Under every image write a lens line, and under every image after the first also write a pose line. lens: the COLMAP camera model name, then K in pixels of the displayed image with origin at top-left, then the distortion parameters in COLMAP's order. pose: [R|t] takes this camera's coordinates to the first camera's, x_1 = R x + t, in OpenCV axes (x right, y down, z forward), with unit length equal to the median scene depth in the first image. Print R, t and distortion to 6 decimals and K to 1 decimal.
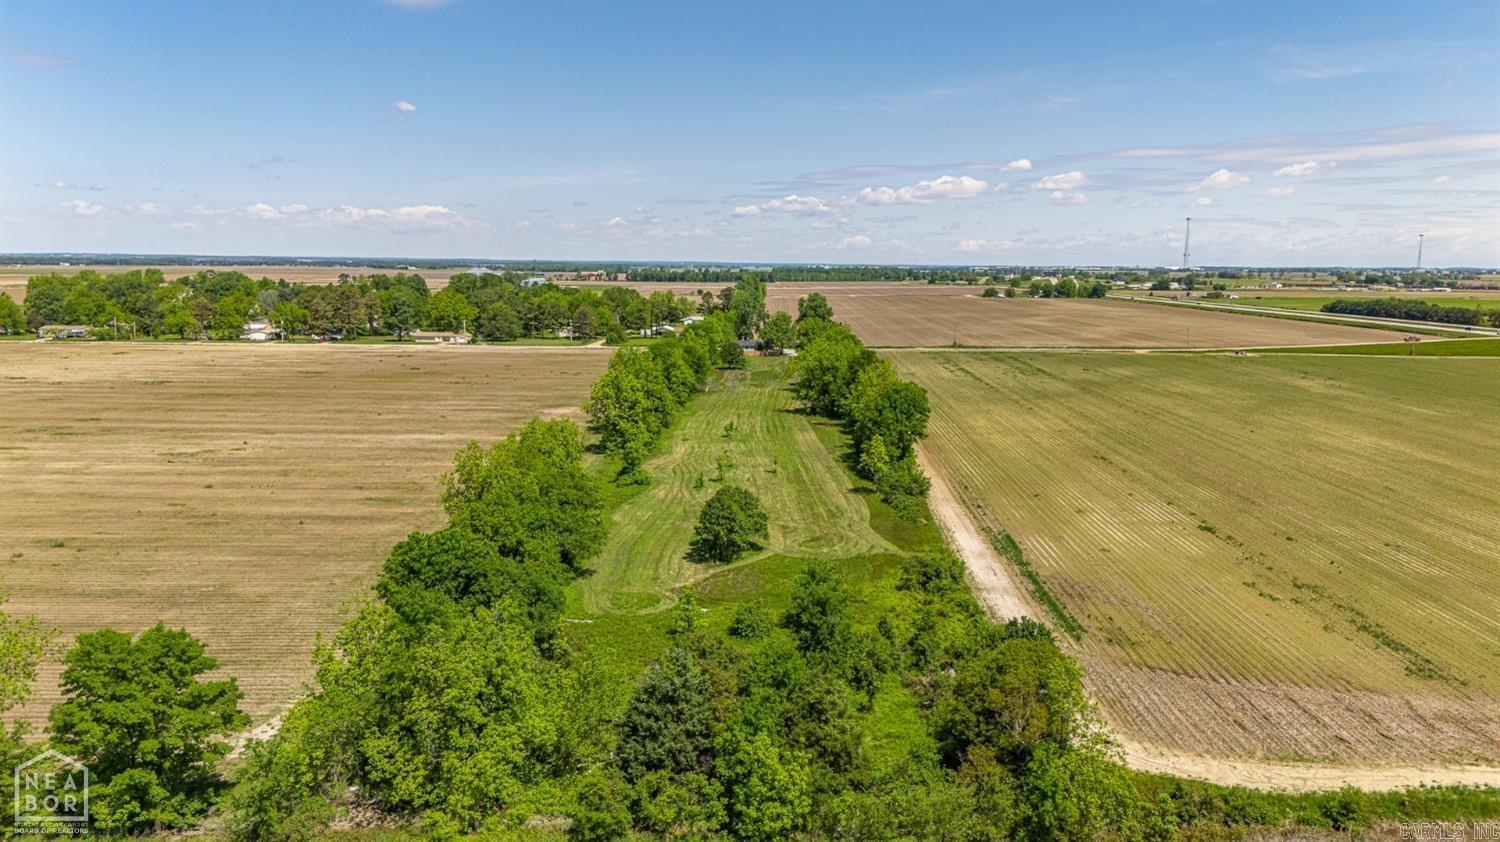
lens RADIAL K [[1106.0, 0, 752.9], [0, 1106.0, 457.2], [0, 0, 1]] dist [0.350893, -0.000591]
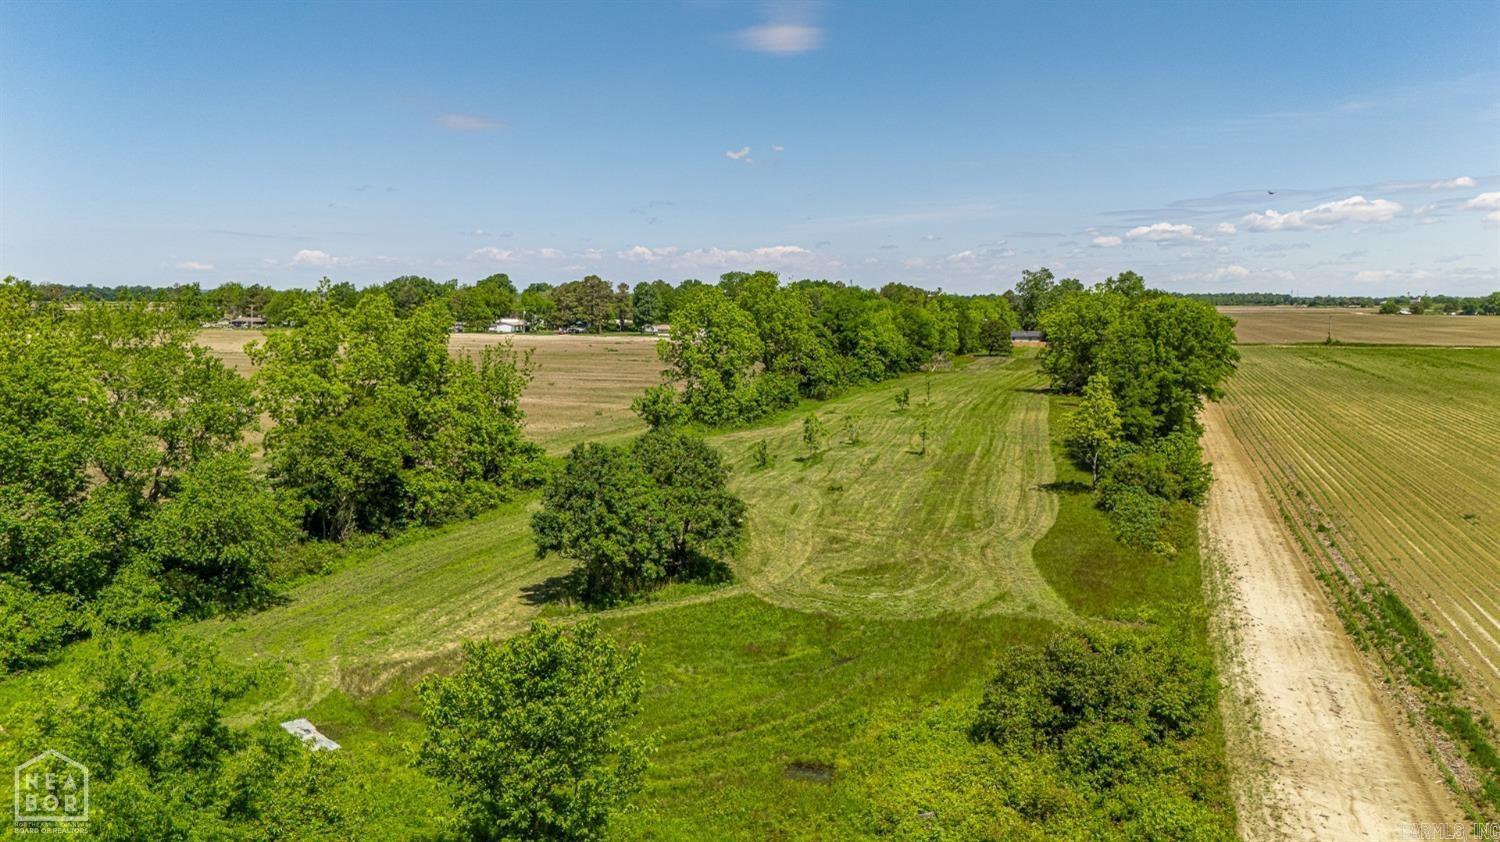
lens RADIAL K [[1121.8, 0, 750.0], [0, 1121.8, 421.0], [0, 0, 1]] dist [0.073981, -0.005030]
pose [[0.954215, 0.032712, -0.297328, 0.077784], [-0.052042, 0.996998, -0.057327, 0.025485], [0.294561, 0.070176, 0.953053, 0.328223]]
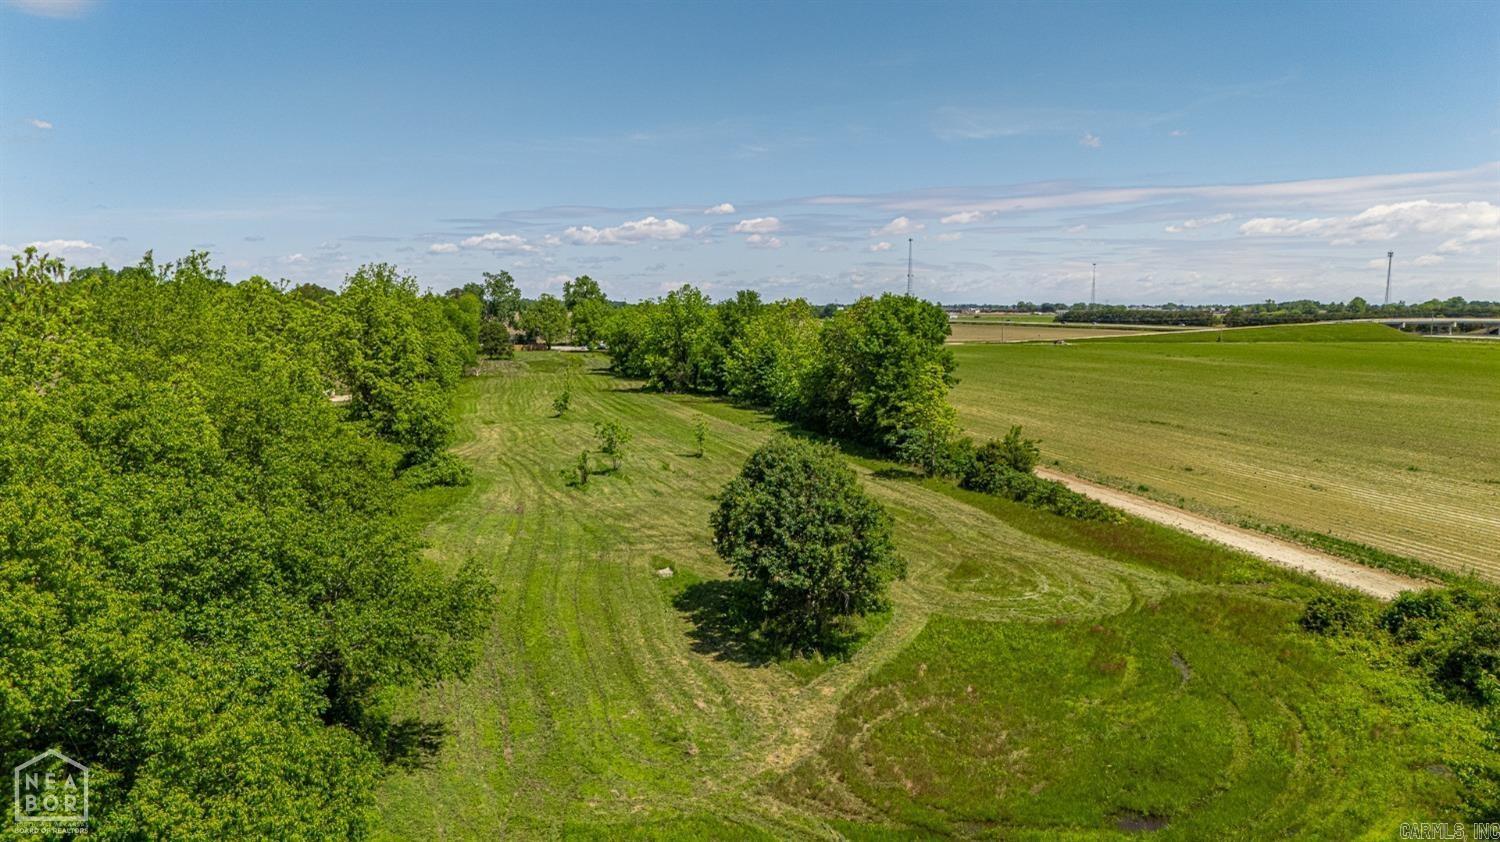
lens RADIAL K [[1105.3, 0, 765.8], [0, 1105.3, 428.3], [0, 0, 1]] dist [0.080737, -0.003867]
pose [[0.962233, -0.034783, 0.269998, -0.069769], [0.051399, 0.997178, -0.054715, 0.023381], [-0.267332, 0.066526, 0.961305, 0.358787]]
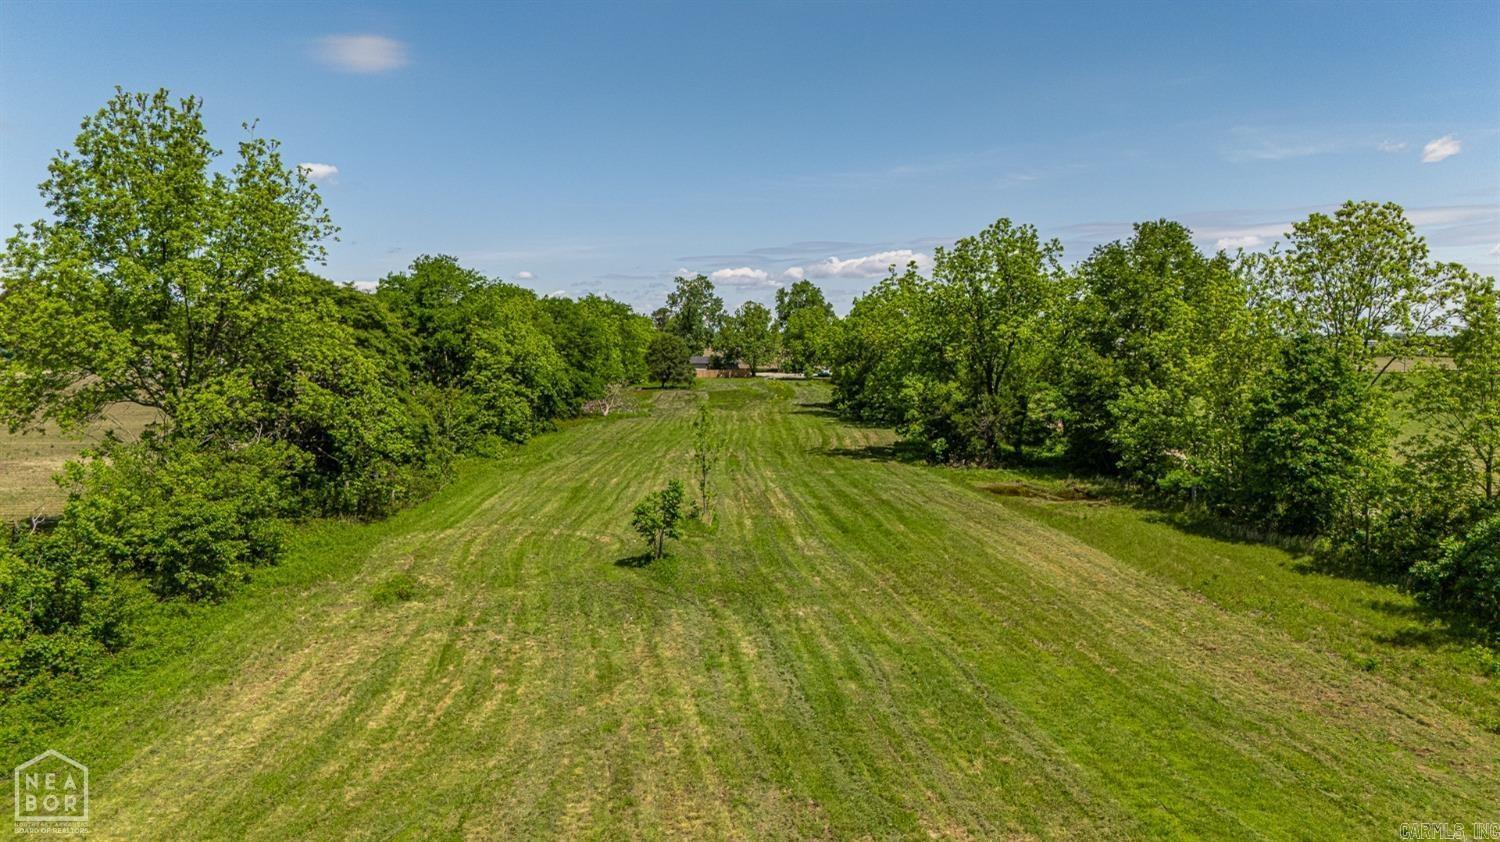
lens RADIAL K [[1105.3, 0, 765.8], [0, 1105.3, 428.3], [0, 0, 1]] dist [0.080737, -0.003867]
pose [[0.997496, -0.007760, 0.070289, -0.015015], [0.014231, 0.995654, -0.092035, -0.021148], [-0.069270, 0.092805, 0.993272, 0.732993]]
